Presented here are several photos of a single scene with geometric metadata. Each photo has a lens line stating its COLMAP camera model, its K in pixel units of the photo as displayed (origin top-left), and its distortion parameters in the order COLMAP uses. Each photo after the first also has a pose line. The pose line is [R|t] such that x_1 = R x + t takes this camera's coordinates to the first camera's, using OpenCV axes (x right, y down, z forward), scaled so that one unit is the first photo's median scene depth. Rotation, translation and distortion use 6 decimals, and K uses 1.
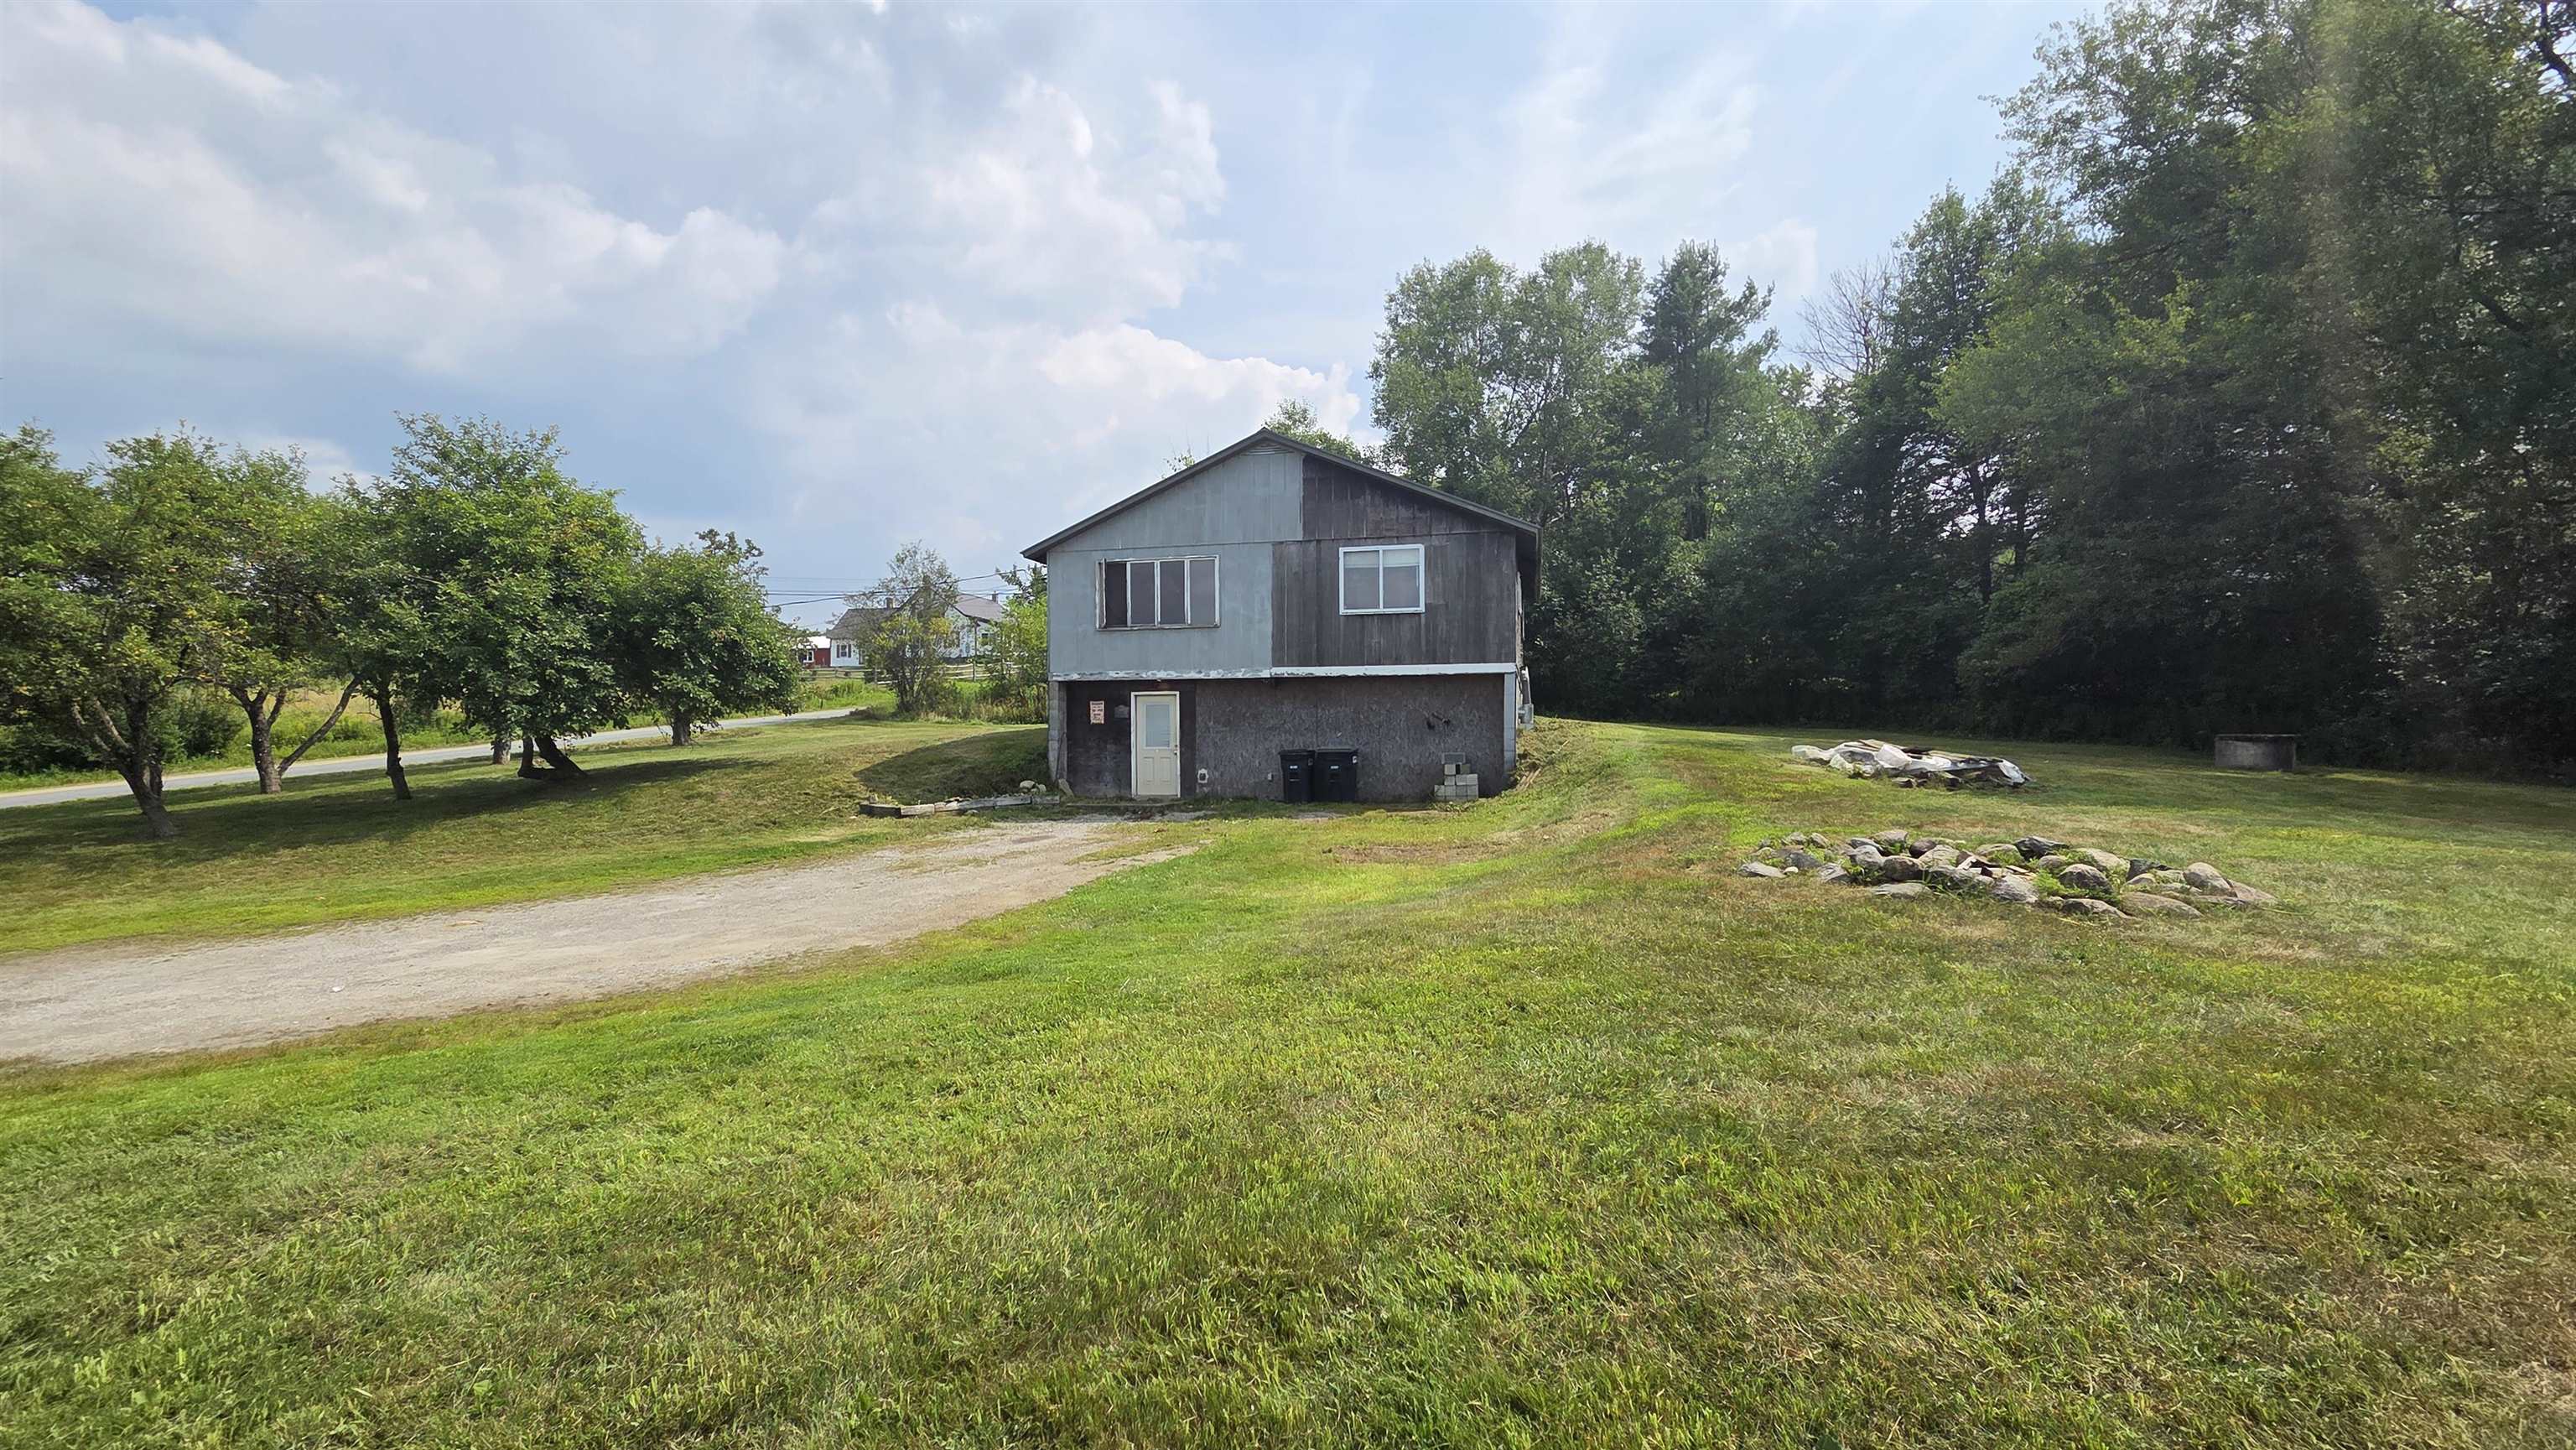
lens RADIAL K [[1052.8, 0, 1284.3], [0, 1052.8, 733.0], [0, 0, 1]] dist [0.006533, -0.000790]
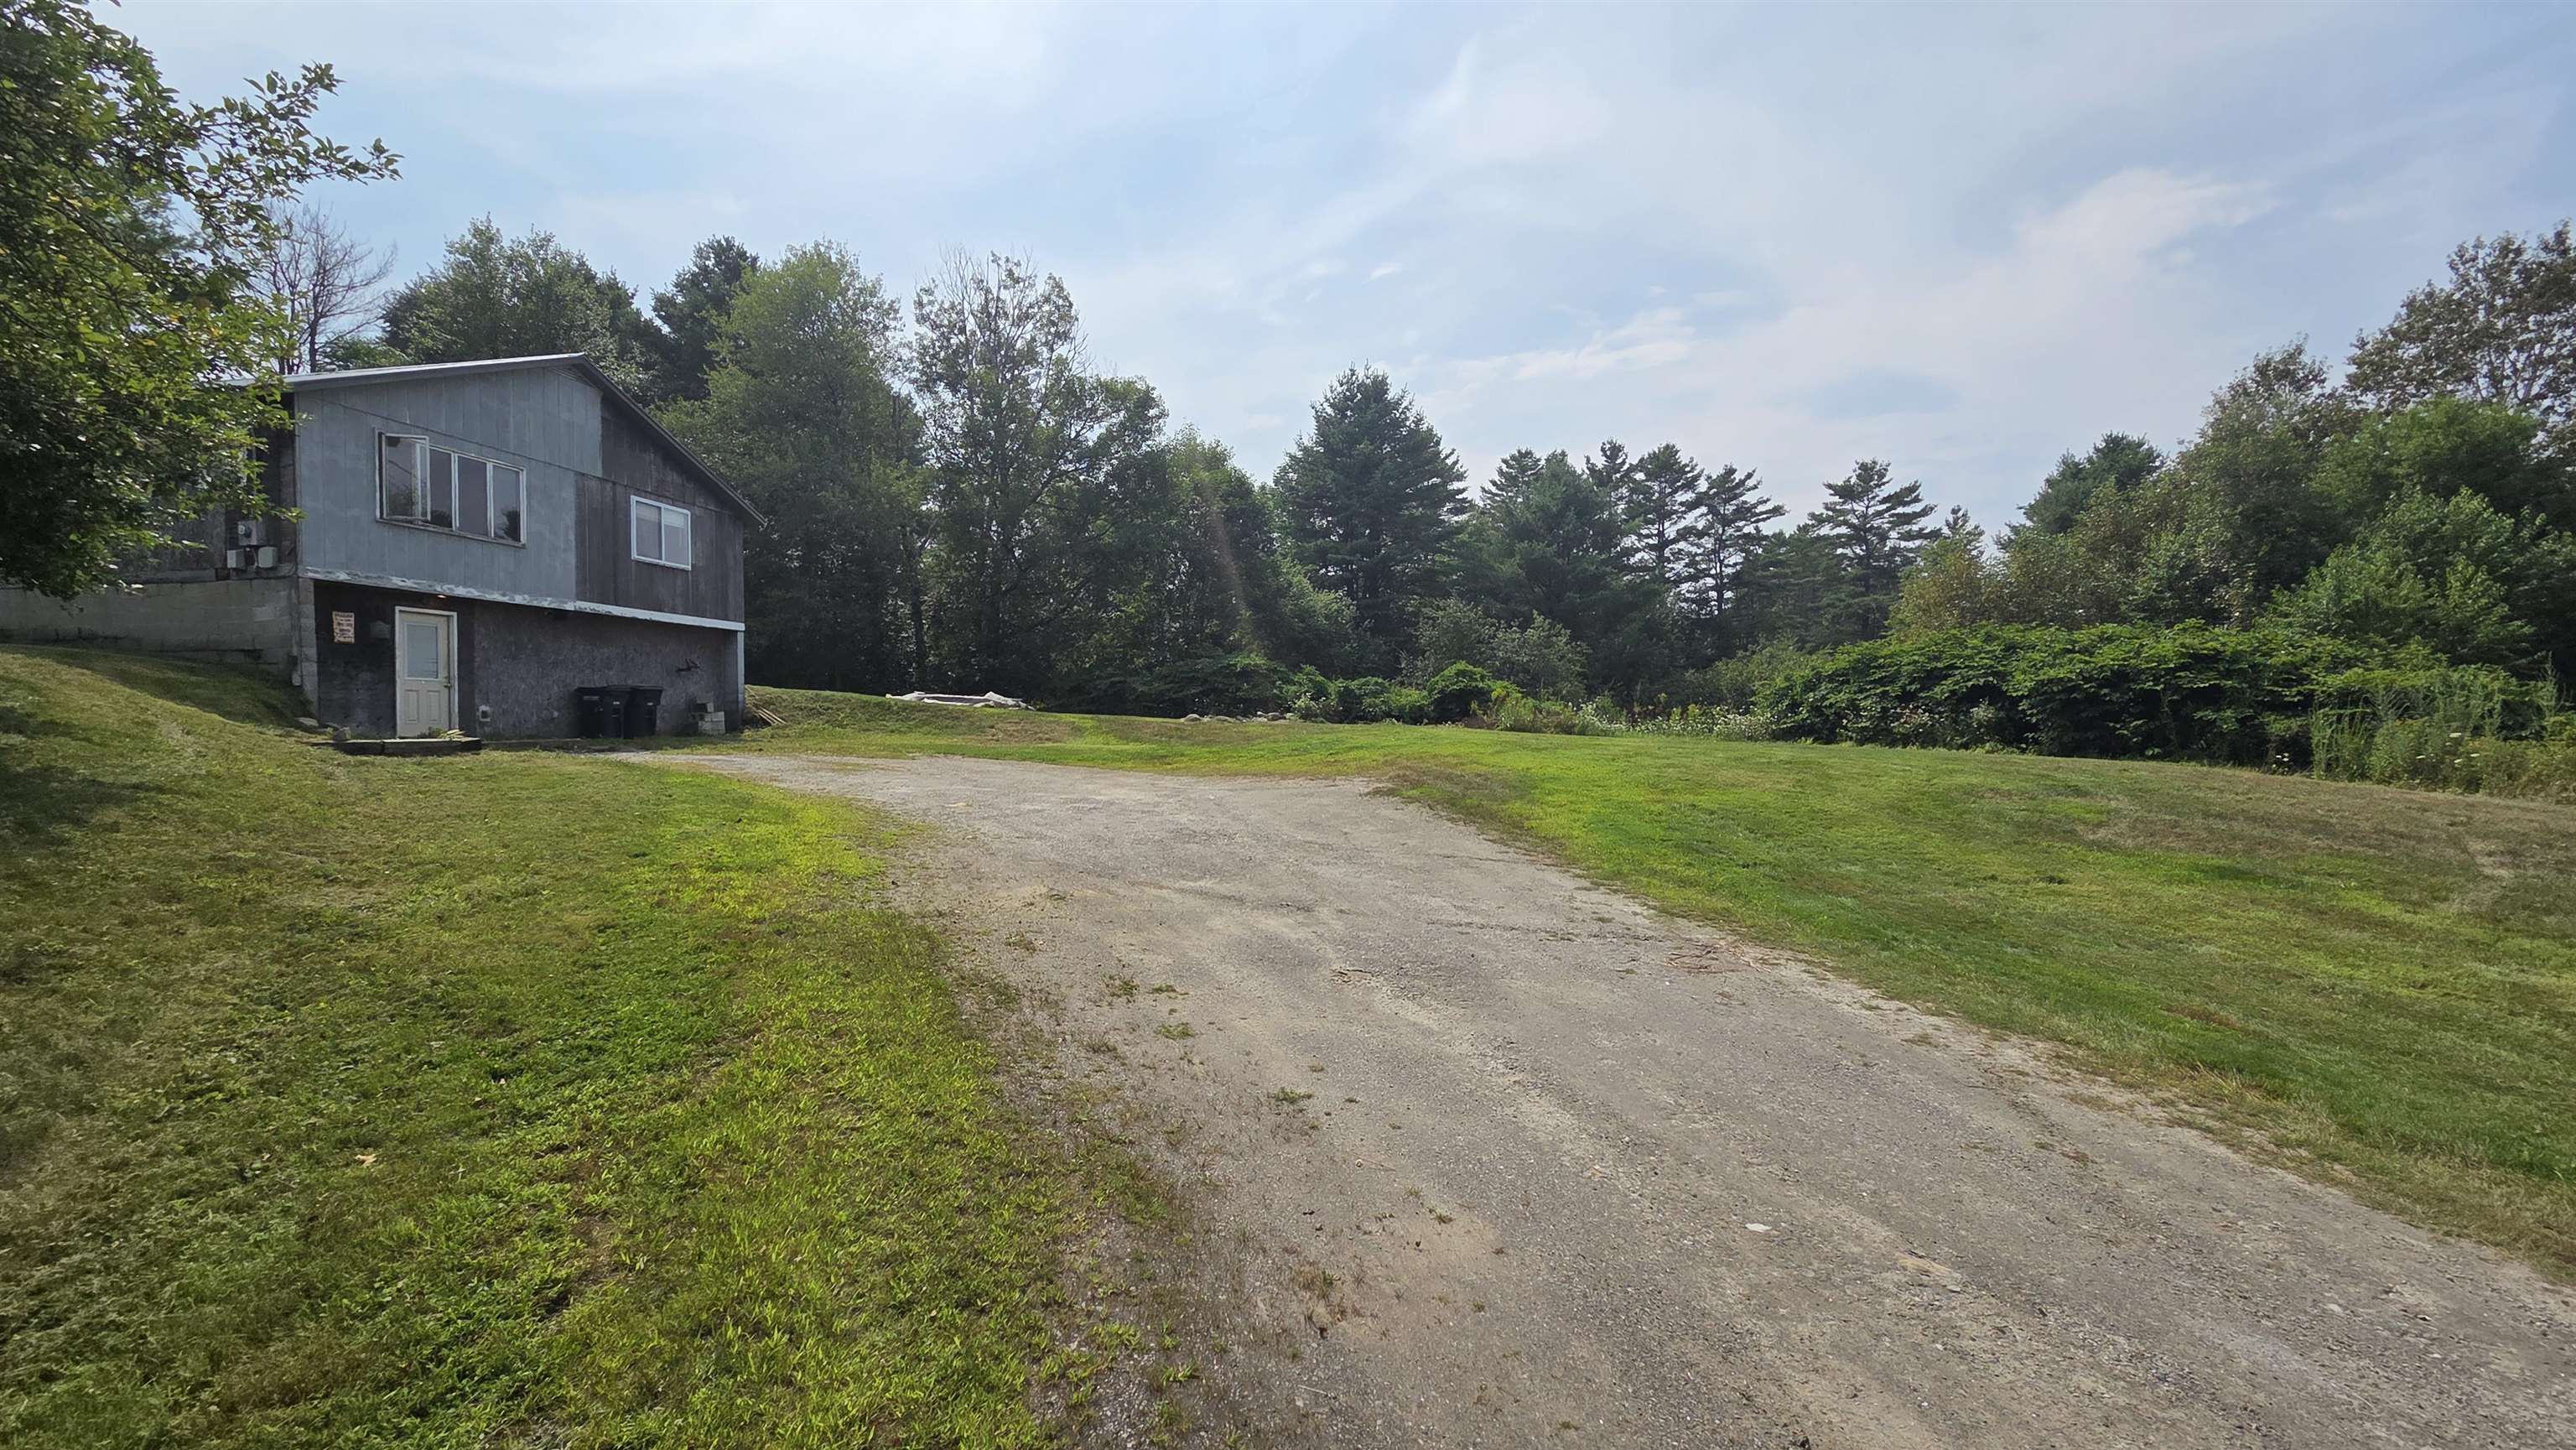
lens RADIAL K [[1052.8, 0, 1289.4], [0, 1052.8, 740.2], [0, 0, 1]] dist [0.006533, -0.000790]
pose [[-0.063958, -0.011479, 0.997887, -1.017545], [0.006082, 0.999911, 0.011892, 0.058008], [-0.997934, 0.006830, -0.063882, 0.405951]]
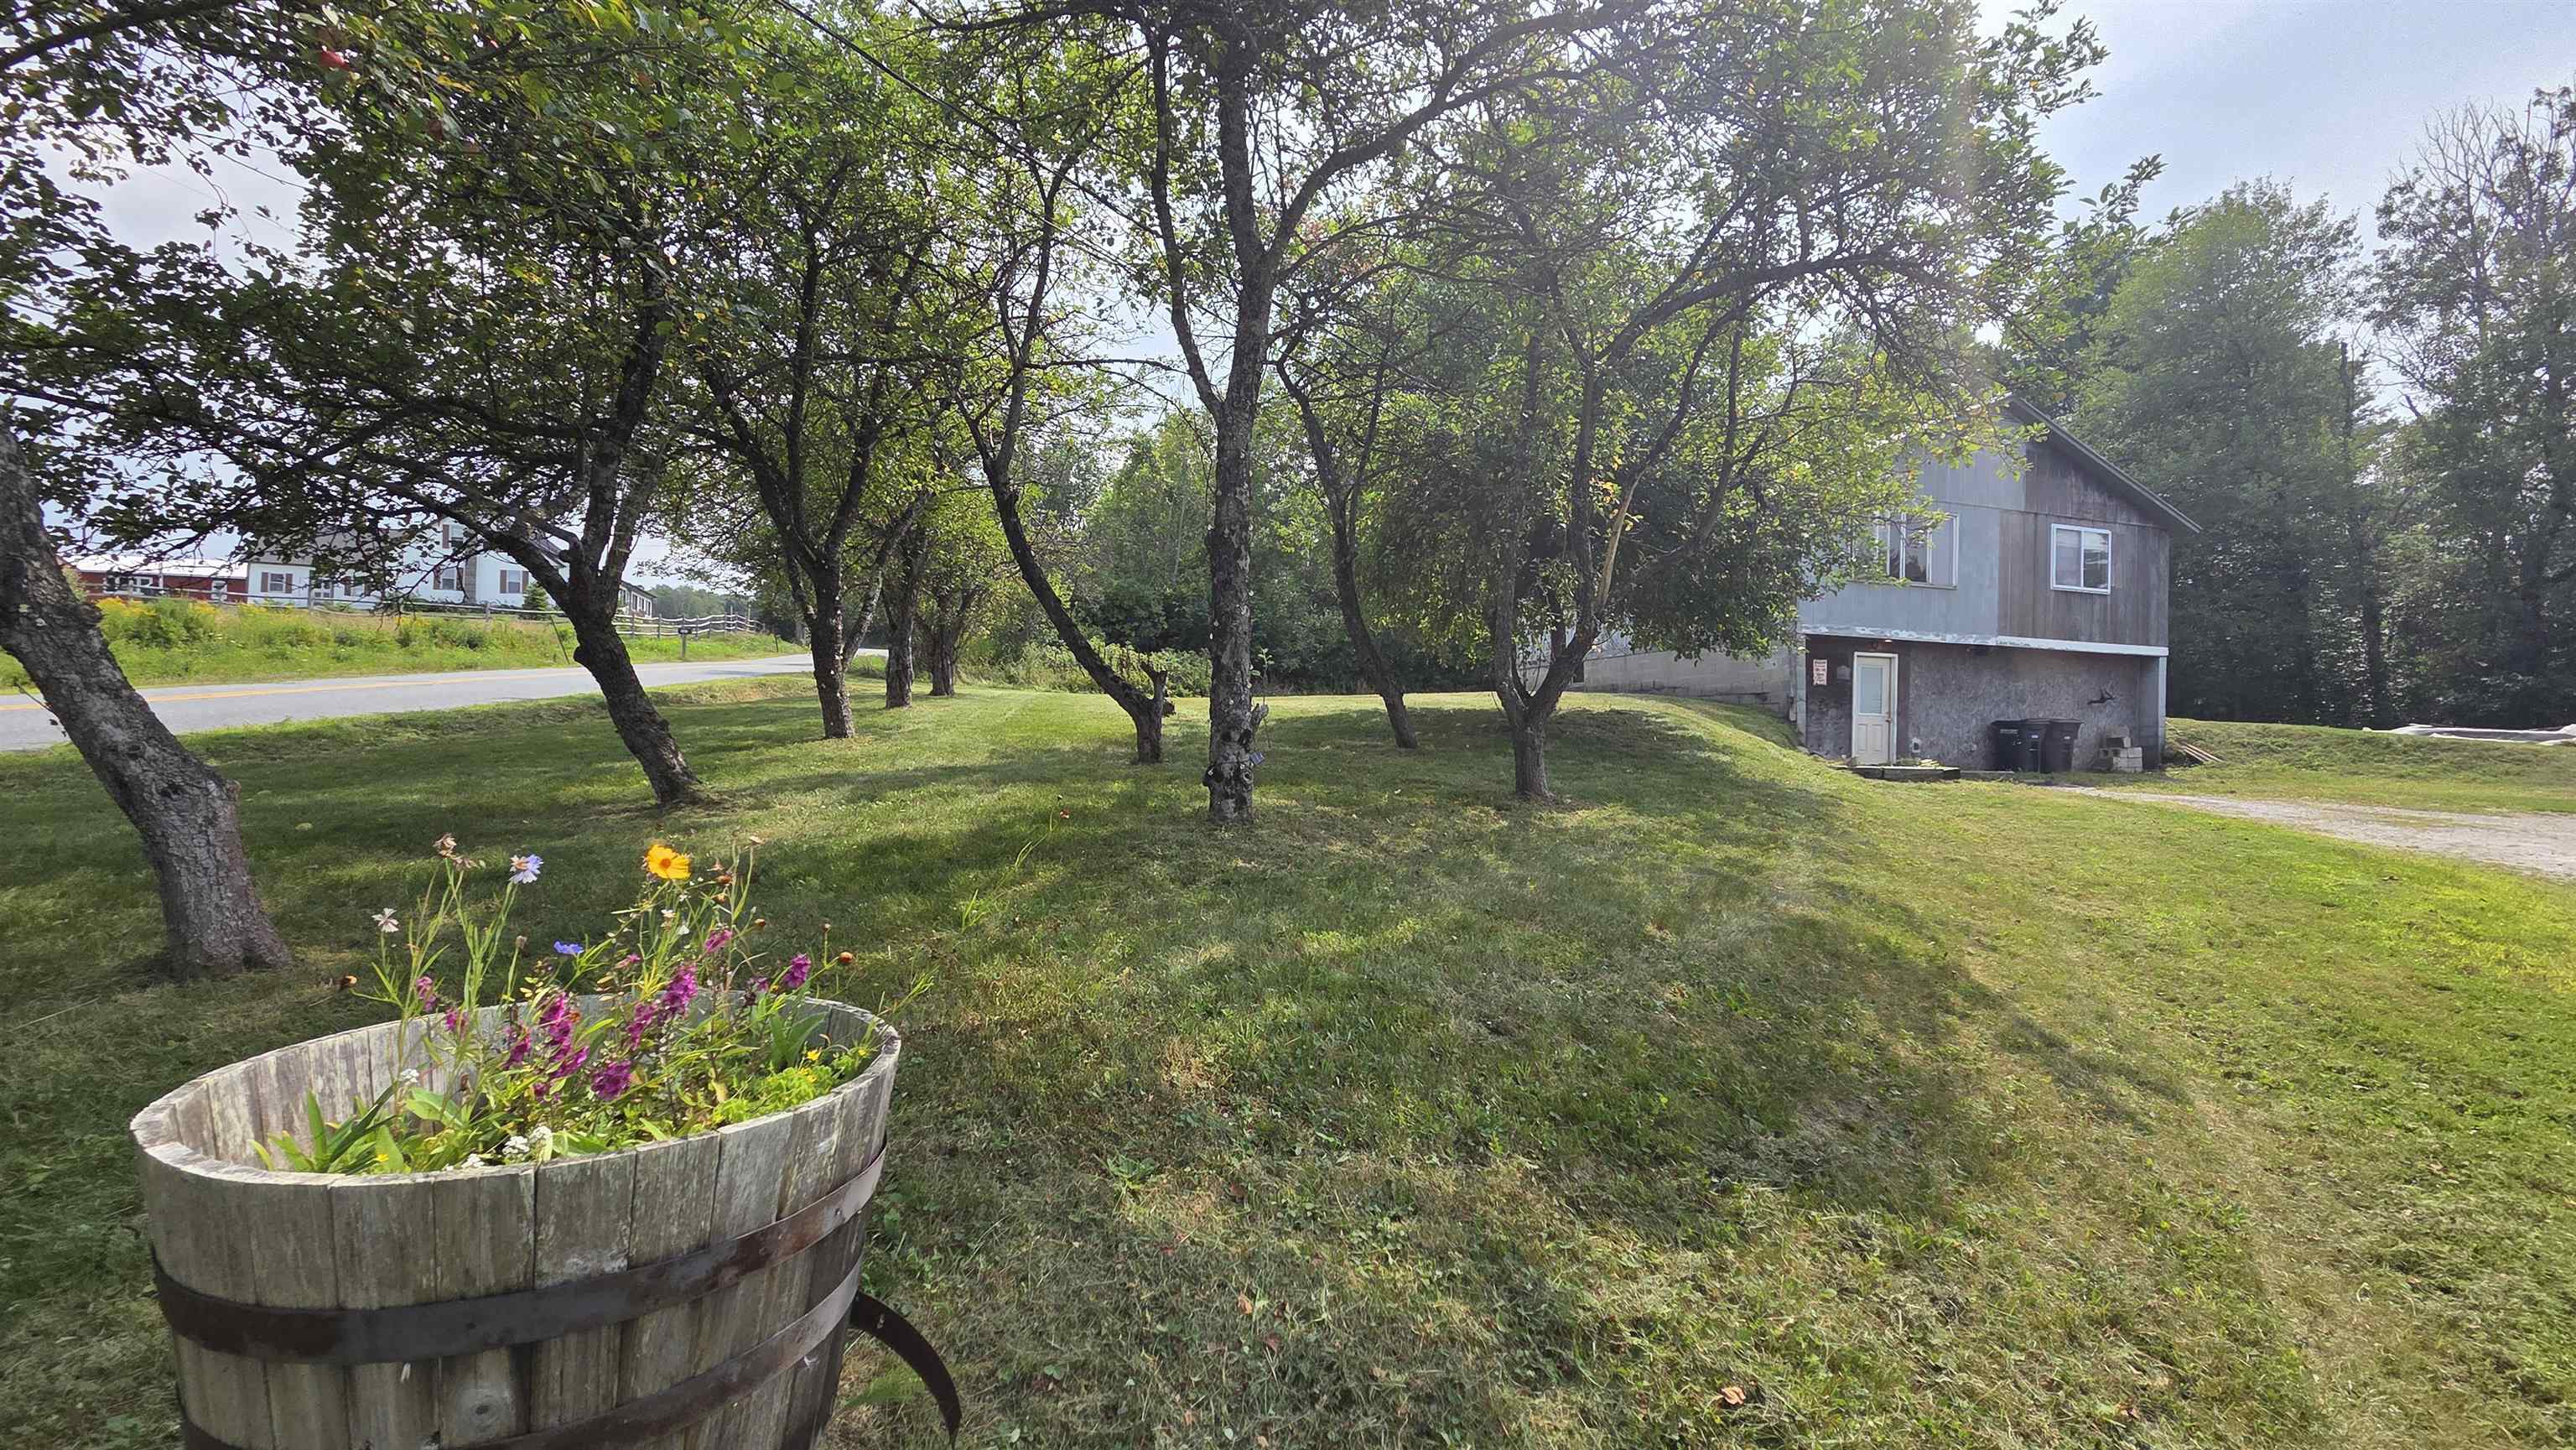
lens RADIAL K [[1052.8, 0, 1278.0], [0, 1052.8, 736.6], [0, 0, 1]] dist [0.006533, -0.000790]
pose [[0.855538, 0.028396, 0.516961, -1.088510], [-0.025102, 0.999596, -0.013363, 0.061747], [-0.517132, -0.001544, 0.855904, 0.499586]]
